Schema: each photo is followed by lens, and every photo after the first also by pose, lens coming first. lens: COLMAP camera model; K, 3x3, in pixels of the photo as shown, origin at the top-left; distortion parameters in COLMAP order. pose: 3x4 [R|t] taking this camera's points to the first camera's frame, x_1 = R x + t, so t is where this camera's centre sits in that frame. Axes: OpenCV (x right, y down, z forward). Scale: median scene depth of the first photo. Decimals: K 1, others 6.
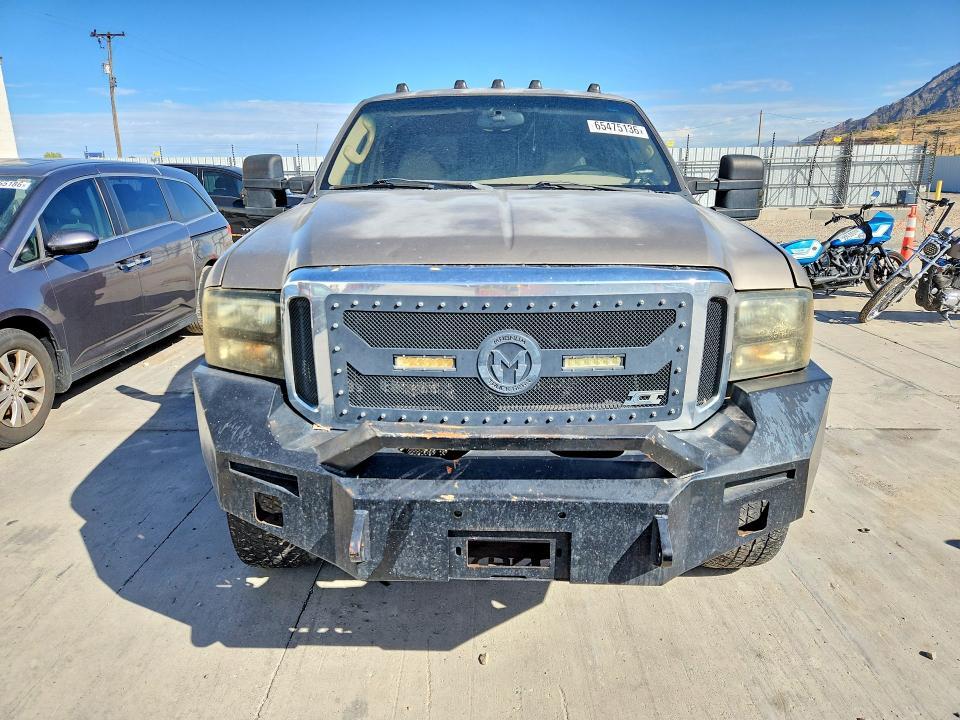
lens RADIAL K [[655.7, 0, 480.0], [0, 655.7, 360.0], [0, 0, 1]] dist [0.004959, 0.001095]
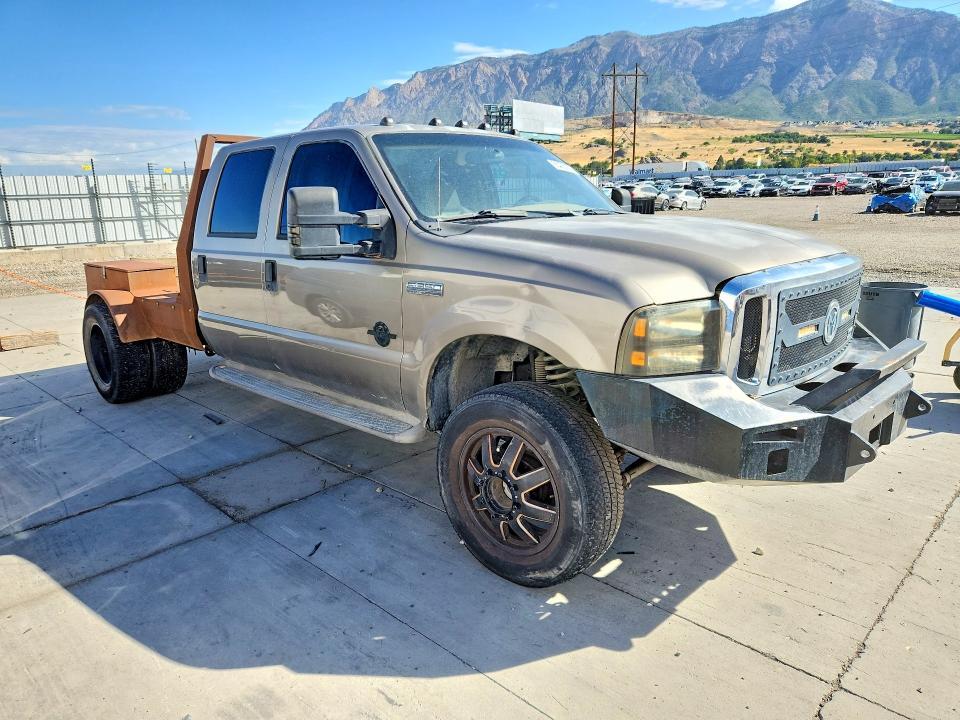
lens RADIAL K [[673.7, 0, 480.0], [0, 673.7, 360.0], [0, 0, 1]] dist [0.040267, -0.002269]
pose [[0.692817, -0.174530, 0.699674, -1.046345], [0.208681, 0.977278, 0.037141, -0.089601], [-0.690259, 0.120277, 0.713496, 0.268036]]
